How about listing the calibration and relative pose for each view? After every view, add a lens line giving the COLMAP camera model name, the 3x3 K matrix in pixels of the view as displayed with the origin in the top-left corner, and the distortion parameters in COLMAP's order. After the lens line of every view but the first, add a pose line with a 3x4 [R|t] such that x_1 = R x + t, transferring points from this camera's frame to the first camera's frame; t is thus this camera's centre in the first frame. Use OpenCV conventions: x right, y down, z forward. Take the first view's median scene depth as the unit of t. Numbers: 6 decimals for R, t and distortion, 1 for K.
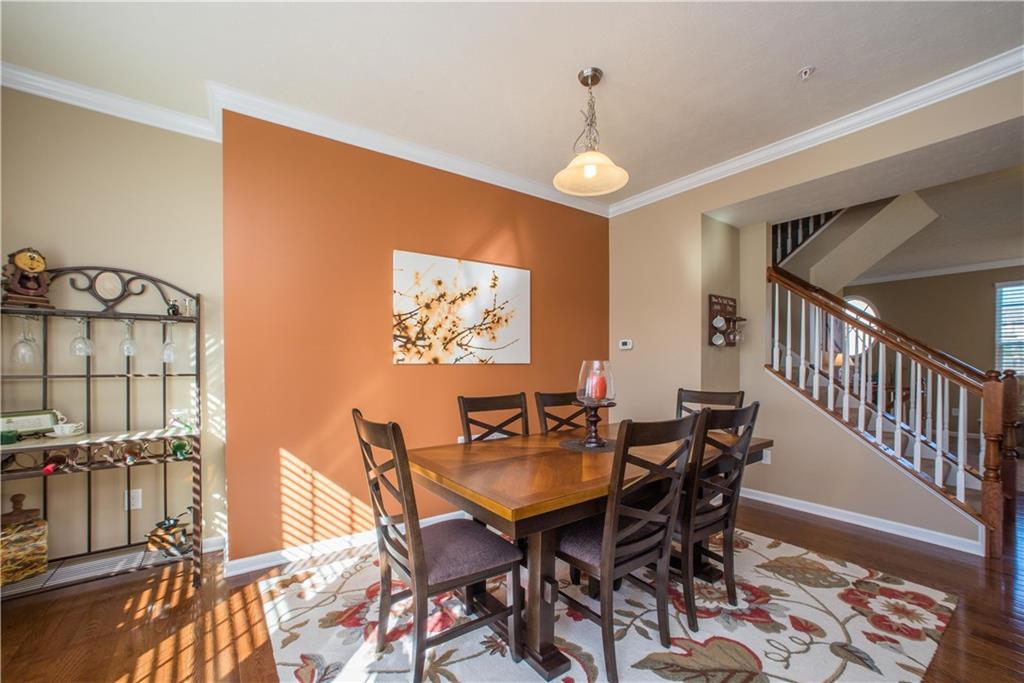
lens RADIAL K [[435.9, 0, 512.2], [0, 435.9, 369.8], [0, 0, 1]] dist [-0.042726, 0.000251]
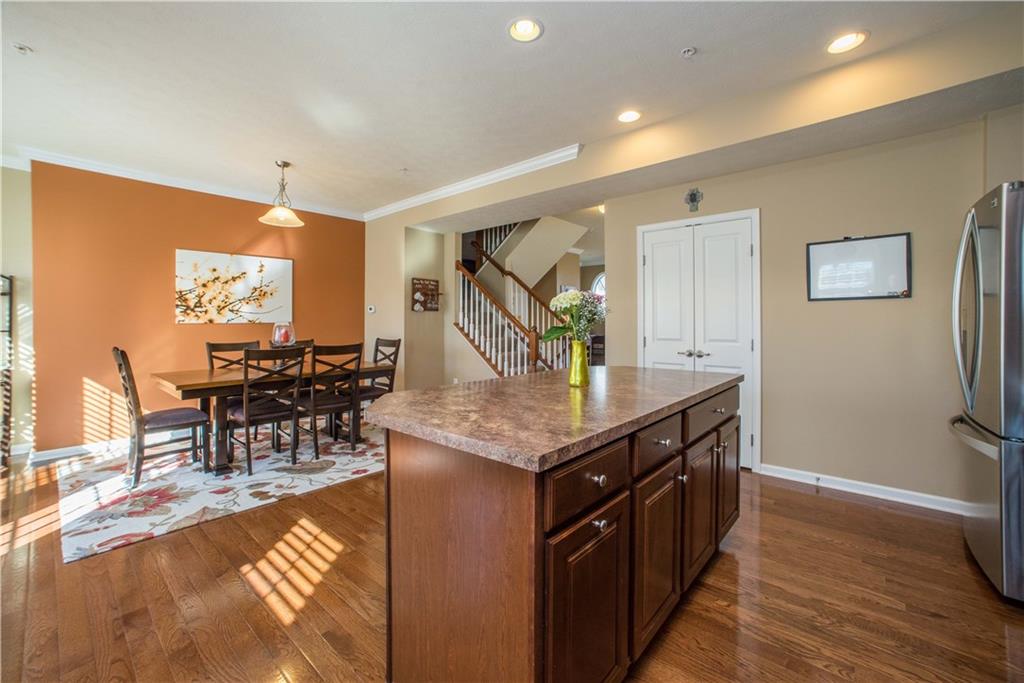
lens RADIAL K [[424.8, 0, 511.8], [0, 424.8, 325.2], [0, 0, 1]] dist [-0.070764, 0.030784]
pose [[0.973195, -0.002930, 0.229963, 0.535001], [0.004186, 0.999979, -0.004973, 0.005286], [-0.229943, 0.005802, 0.973187, -0.671886]]
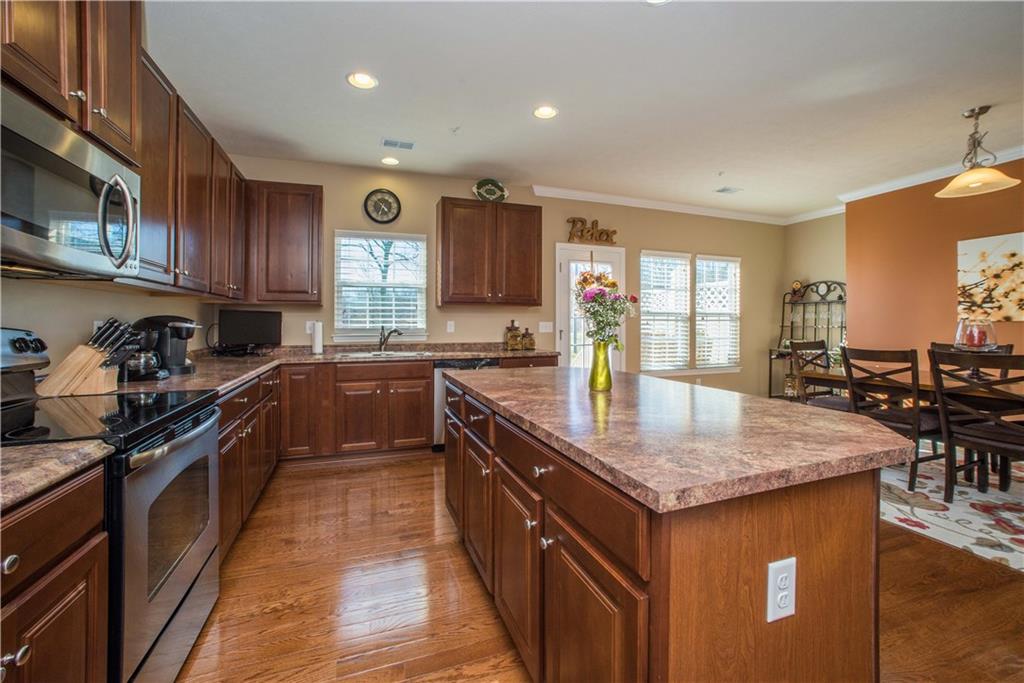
lens RADIAL K [[413.6, 0, 507.5], [0, 413.6, 318.0], [0, 0, 1]] dist [-0.012684, 0.000307]
pose [[-0.273717, -0.012161, -0.961734, 1.369665], [-0.006163, 0.999922, -0.010890, -0.001365], [0.961791, 0.002946, -0.273770, -0.056850]]
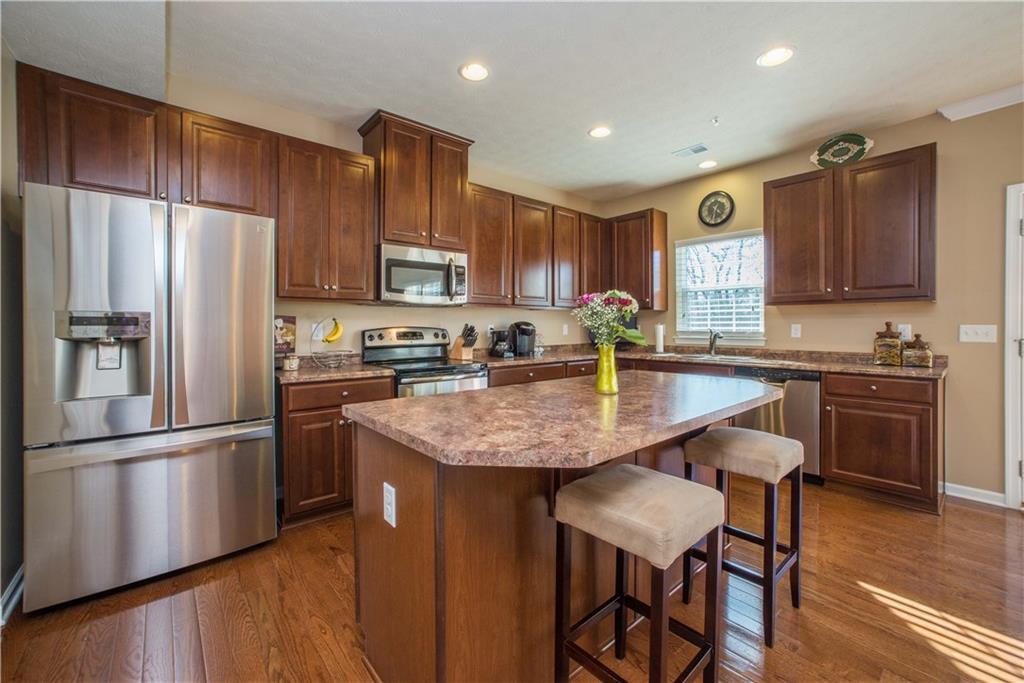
lens RADIAL K [[424.8, 0, 511.8], [0, 424.8, 325.2], [0, 0, 1]] dist [-0.070764, 0.030784]
pose [[-0.994632, -0.000597, -0.103470, 0.968035], [-0.000913, 0.999995, 0.003007, -0.004535], [0.103468, 0.003085, -0.994628, 0.485349]]
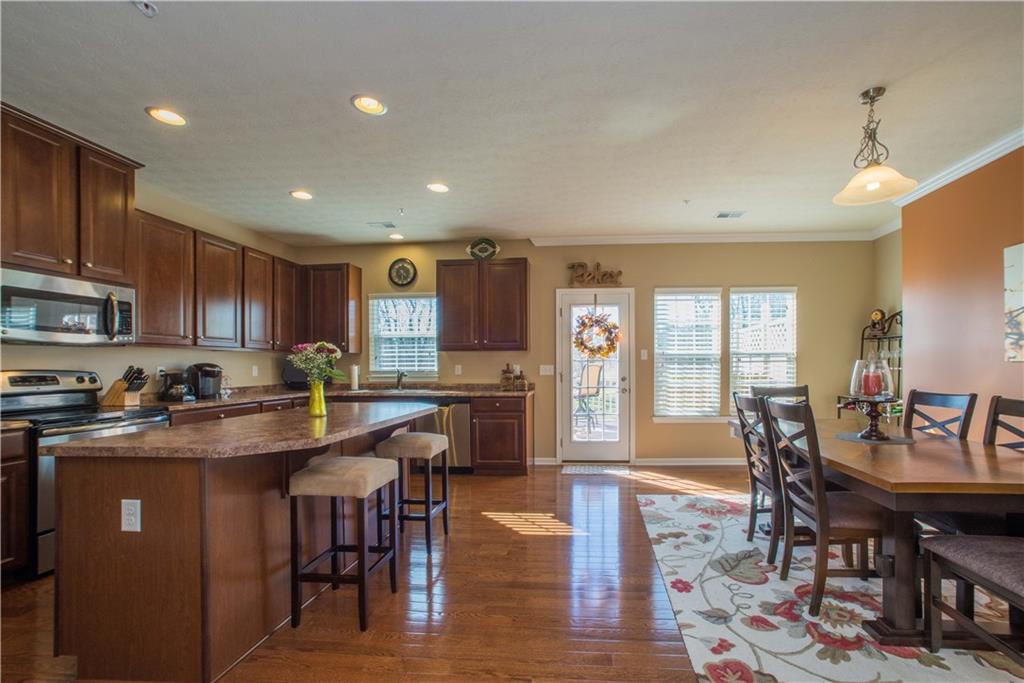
lens RADIAL K [[426.8, 0, 552.9], [0, 426.8, 365.1], [0, 0, 1]] dist [-0.001582, 0.000176]
pose [[-0.636169, 0.002819, -0.771545, 1.122295], [0.000667, 0.999995, 0.003104, -0.008989], [0.771550, 0.001460, -0.636168, 0.789489]]
